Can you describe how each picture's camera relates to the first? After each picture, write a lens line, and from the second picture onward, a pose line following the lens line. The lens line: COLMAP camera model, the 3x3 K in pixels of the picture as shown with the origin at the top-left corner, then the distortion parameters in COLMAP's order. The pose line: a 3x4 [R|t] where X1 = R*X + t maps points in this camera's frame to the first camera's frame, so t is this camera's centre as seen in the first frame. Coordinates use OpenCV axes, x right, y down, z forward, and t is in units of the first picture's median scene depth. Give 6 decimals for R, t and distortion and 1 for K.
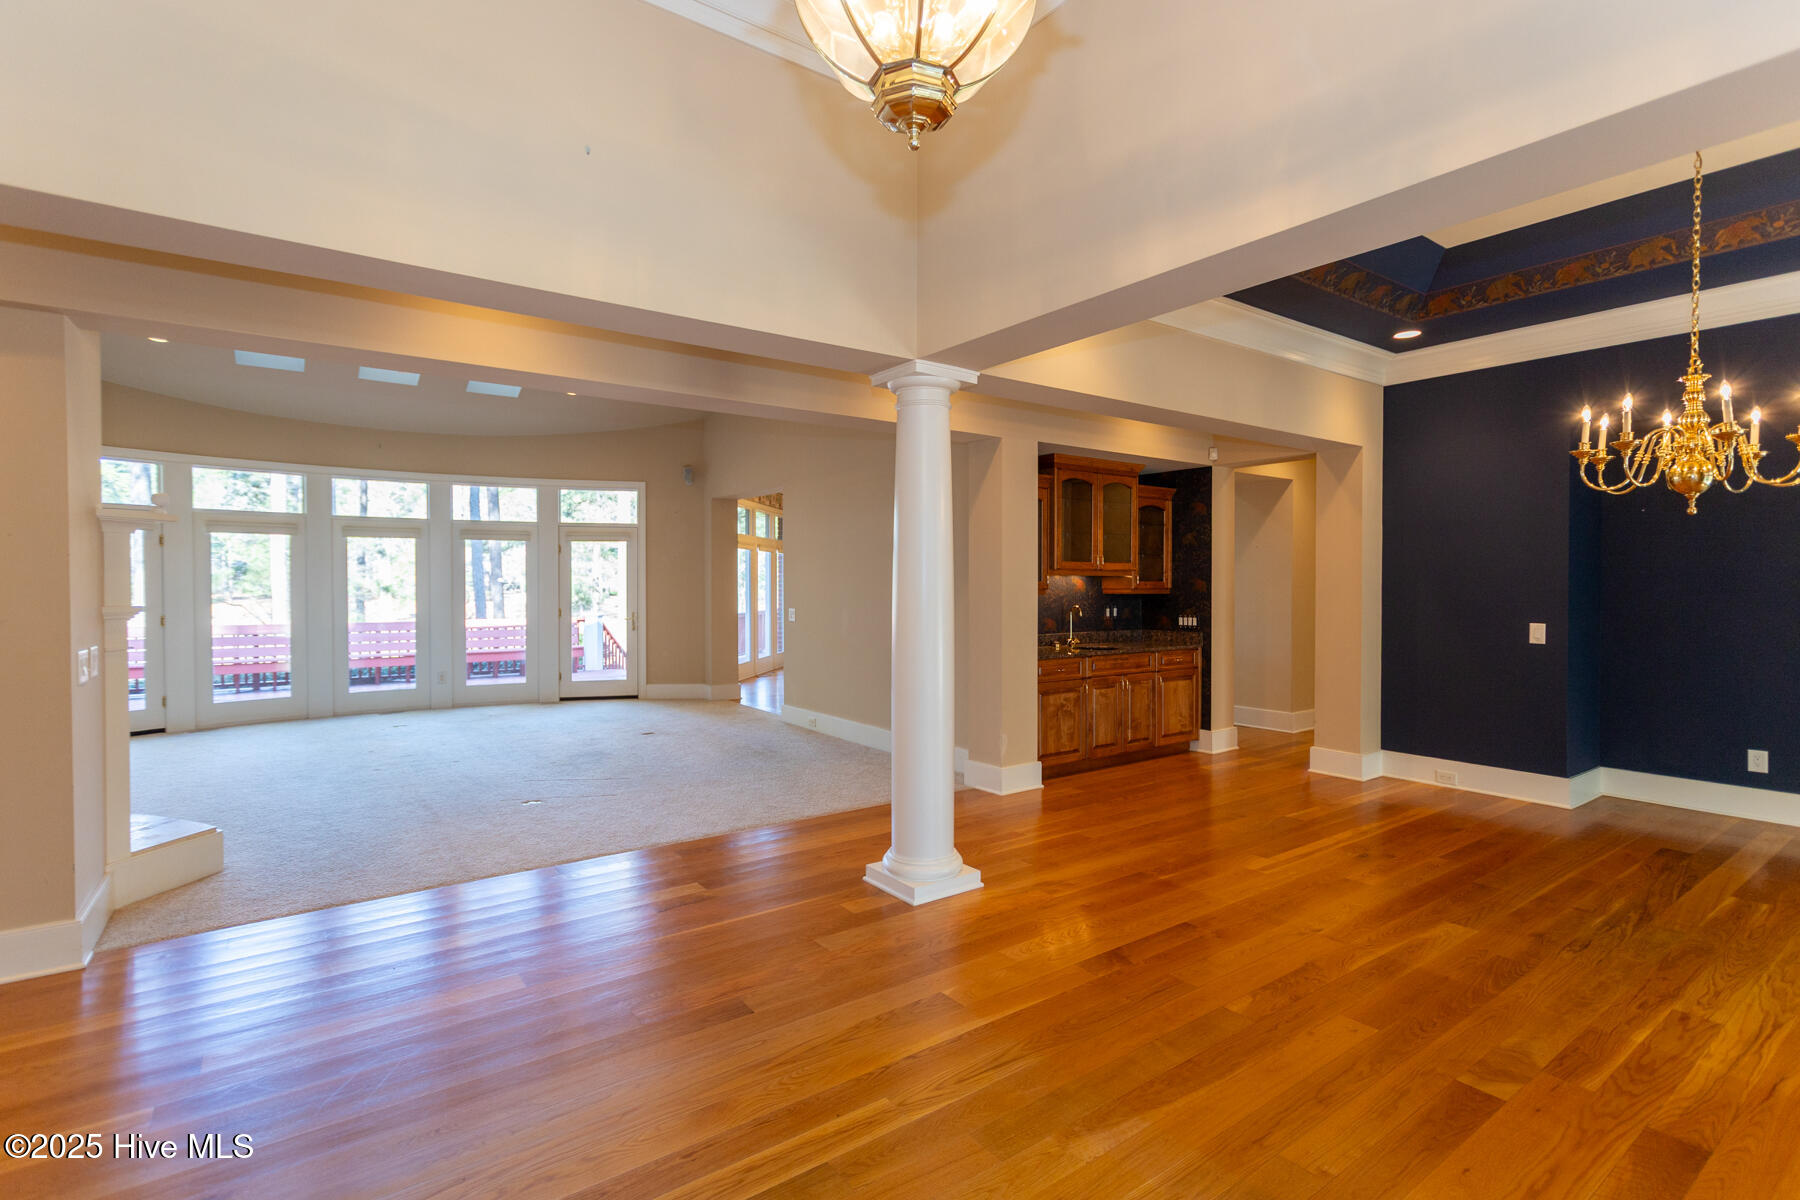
lens RADIAL K [[841.5, 0, 879.9], [0, 841.5, 598.5], [0, 0, 1]] dist [-0.001190, -0.000632]
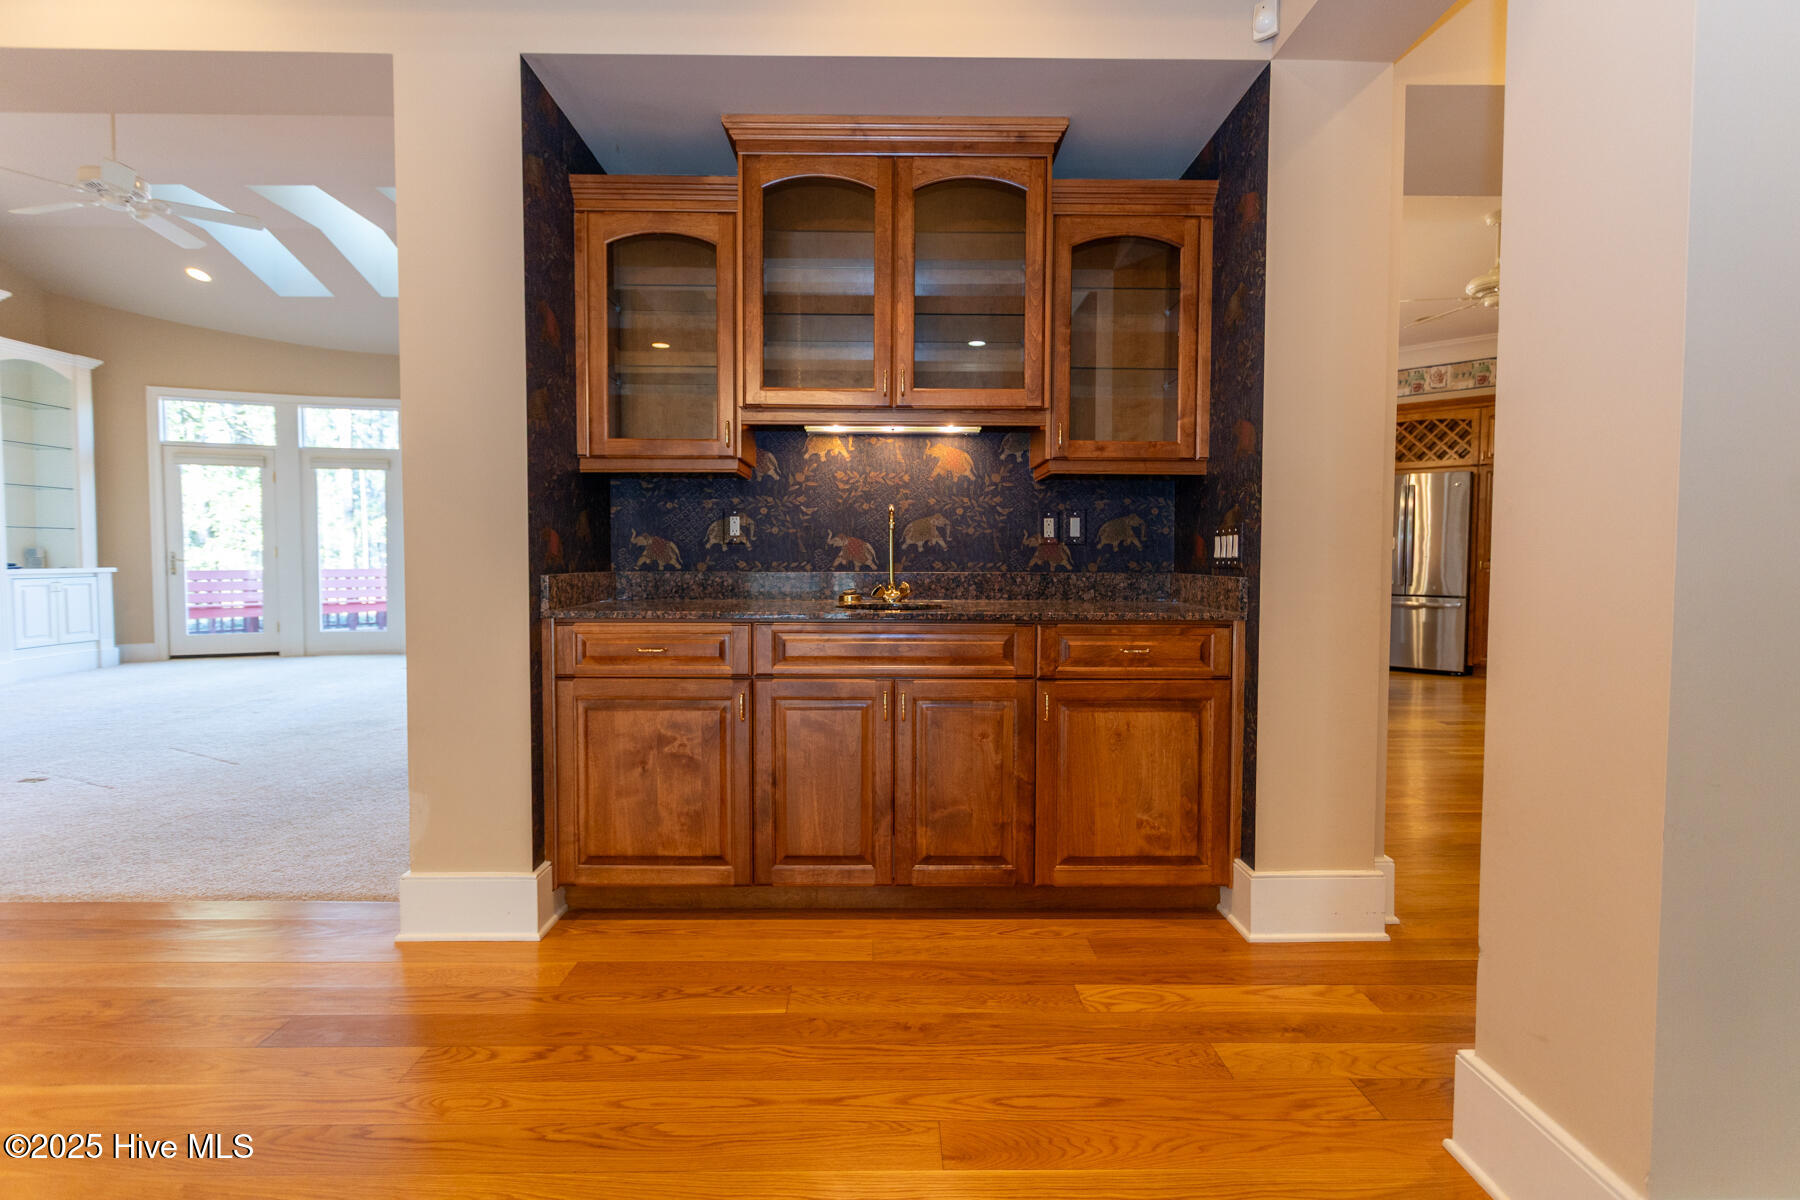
lens RADIAL K [[841.5, 0, 886.0], [0, 841.5, 583.3], [0, 0, 1]] dist [-0.001190, -0.000632]
pose [[0.825157, 0.023961, -0.564395, 0.520644], [-0.014797, 0.999674, 0.020806, 0.043676], [0.564710, -0.008817, 0.825243, 0.727811]]
